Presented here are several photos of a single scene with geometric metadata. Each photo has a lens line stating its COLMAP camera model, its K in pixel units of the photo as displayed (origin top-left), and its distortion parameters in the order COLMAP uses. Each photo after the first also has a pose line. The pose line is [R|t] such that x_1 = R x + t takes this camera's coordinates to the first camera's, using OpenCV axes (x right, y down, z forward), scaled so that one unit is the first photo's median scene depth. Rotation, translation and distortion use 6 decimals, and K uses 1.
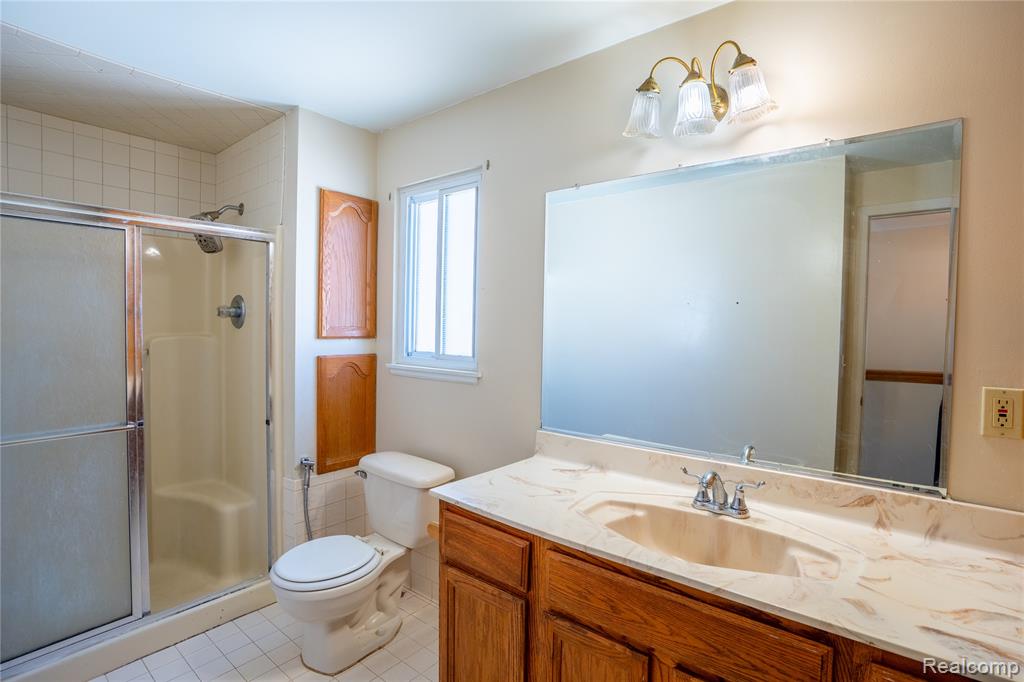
lens RADIAL K [[497.2, 0, 512.0], [0, 497.2, 341.0], [0, 0, 1]] dist [-0.071745, 0.031278]
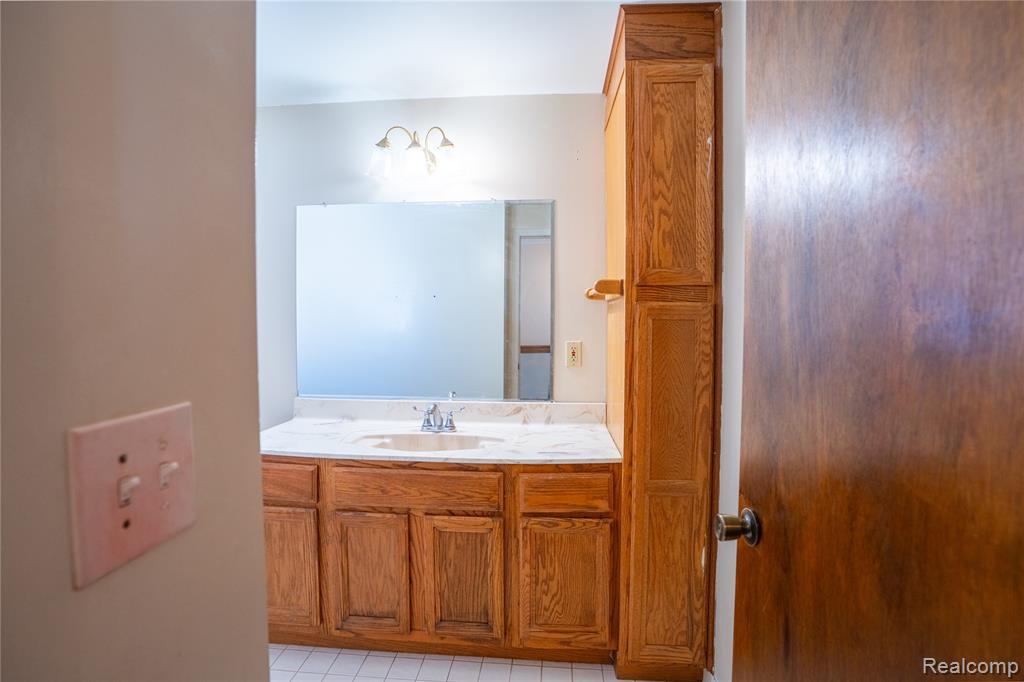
lens RADIAL K [[497.2, 0, 512.0], [0, 497.2, 341.0], [0, 0, 1]] dist [-0.071745, 0.031278]
pose [[0.821252, -0.036046, 0.569425, -0.286263], [0.028176, 0.999347, 0.022623, 0.039189], [-0.569869, -0.002535, 0.821732, -0.452771]]
